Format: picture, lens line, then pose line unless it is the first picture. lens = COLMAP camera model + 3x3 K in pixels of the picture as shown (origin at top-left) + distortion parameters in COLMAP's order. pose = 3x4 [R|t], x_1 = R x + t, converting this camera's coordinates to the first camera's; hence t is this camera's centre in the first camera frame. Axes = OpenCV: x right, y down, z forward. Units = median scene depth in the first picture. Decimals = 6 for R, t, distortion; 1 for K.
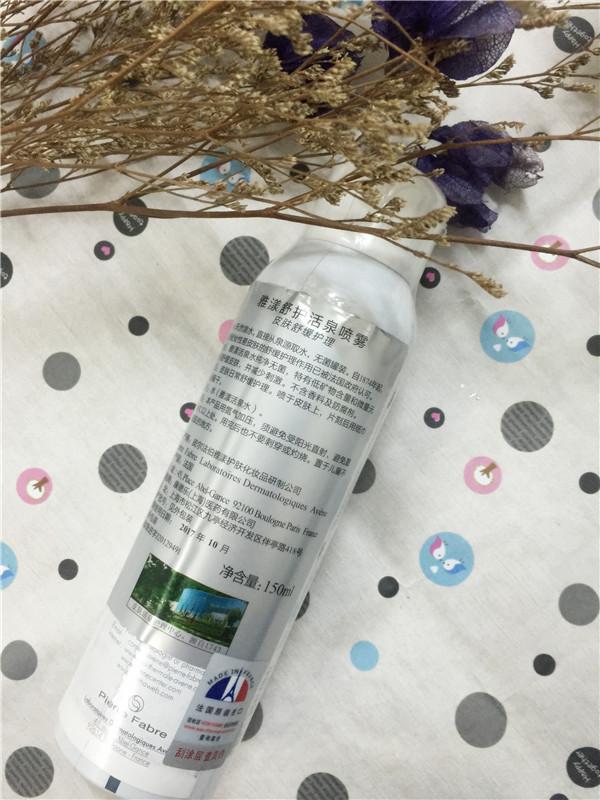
lens RADIAL K [[673.8, 0, 301.3], [0, 673.8, 350.1], [0, 0, 1]] dist [-0.105064, -0.012432]
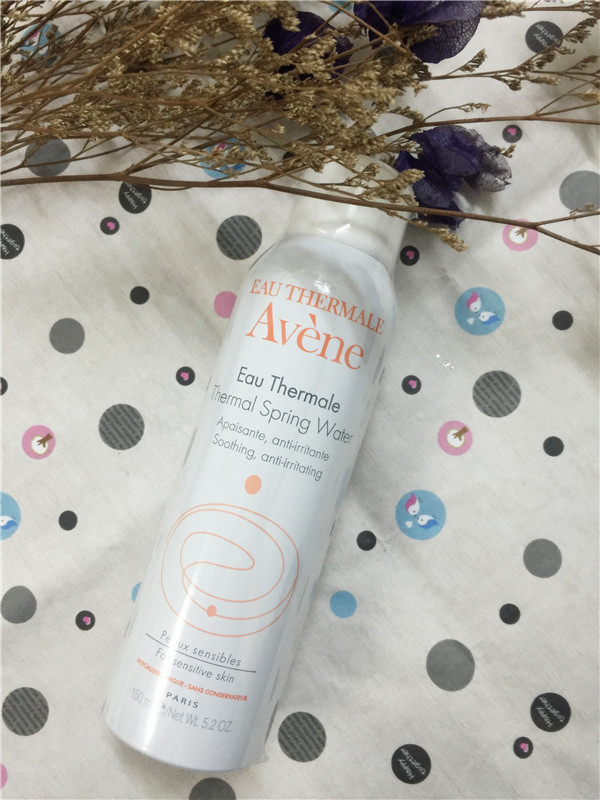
lens RADIAL K [[684.3, 0, 323.3], [0, 684.3, 399.9], [0, 0, 1]] dist [-0.121396, 0.008954]
pose [[0.999483, 0.018978, 0.025945, 0.028863], [-0.019141, 0.999798, 0.006067, 0.124990], [-0.025824, -0.006560, 0.999645, -0.102002]]
